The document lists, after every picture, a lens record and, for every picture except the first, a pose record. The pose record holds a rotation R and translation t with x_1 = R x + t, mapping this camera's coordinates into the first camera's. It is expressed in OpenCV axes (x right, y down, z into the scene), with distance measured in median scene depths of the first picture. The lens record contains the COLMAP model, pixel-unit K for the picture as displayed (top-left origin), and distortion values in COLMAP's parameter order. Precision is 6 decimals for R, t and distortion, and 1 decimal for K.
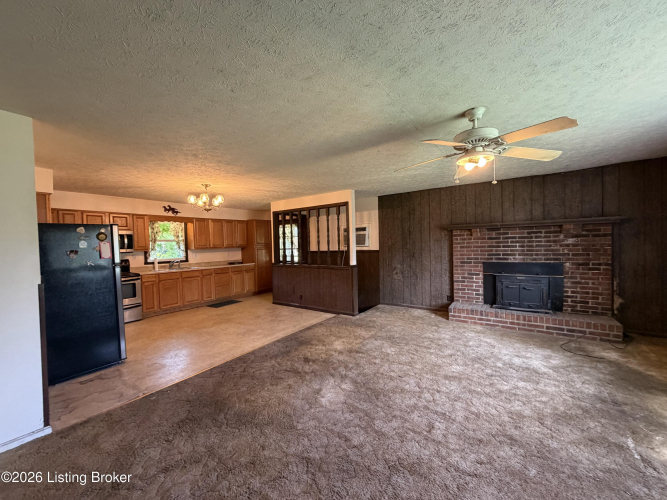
lens RADIAL K [[265.9, 0, 331.7], [0, 265.9, 251.2], [0, 0, 1]] dist [-0.001825, 0.000383]
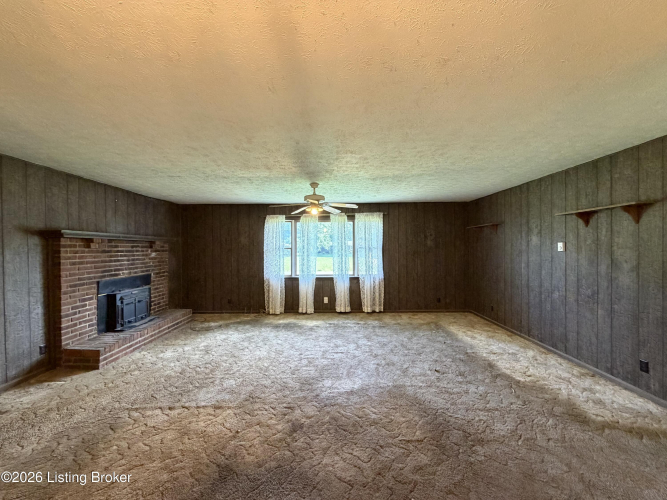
lens RADIAL K [[265.9, 0, 332.1], [0, 265.9, 250.4], [0, 0, 1]] dist [-0.001825, 0.000383]
pose [[-0.579208, 0.023729, 0.814834, -0.557501], [0.044039, 0.999027, 0.002211, -0.025741], [-0.813989, 0.037165, -0.579690, 1.037025]]
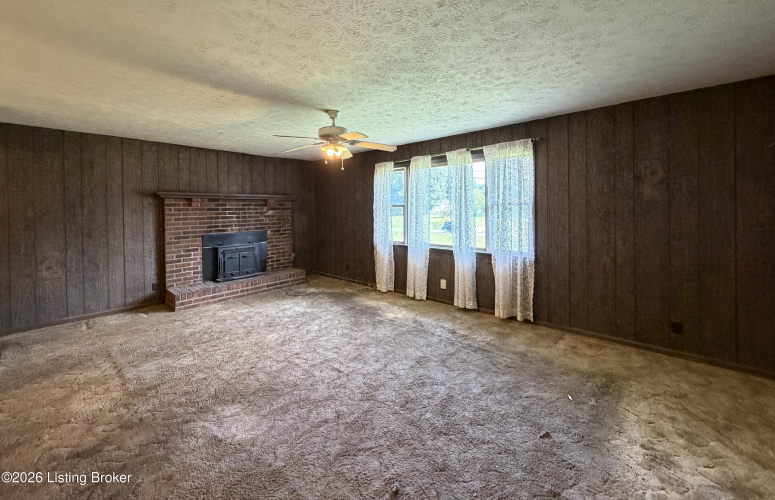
lens RADIAL K [[308.6, 0, 386.5], [0, 308.6, 209.3], [0, 0, 1]] dist [0.000273, -0.000395]
pose [[0.105164, 0.020308, 0.994248, -0.482033], [0.034273, 0.999124, -0.024033, -0.001253], [-0.993864, 0.036603, 0.104376, 0.306566]]
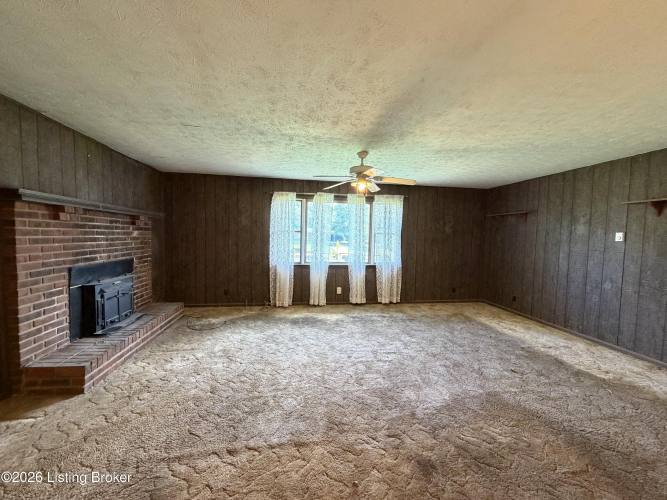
lens RADIAL K [[265.9, 0, 331.8], [0, 265.9, 250.9], [0, 0, 1]] dist [-0.001825, 0.000383]
pose [[-0.700807, -0.028711, 0.712773, -0.246296], [0.015616, 0.998333, 0.055567, -0.019697], [-0.713180, 0.050072, -0.699190, 1.162284]]
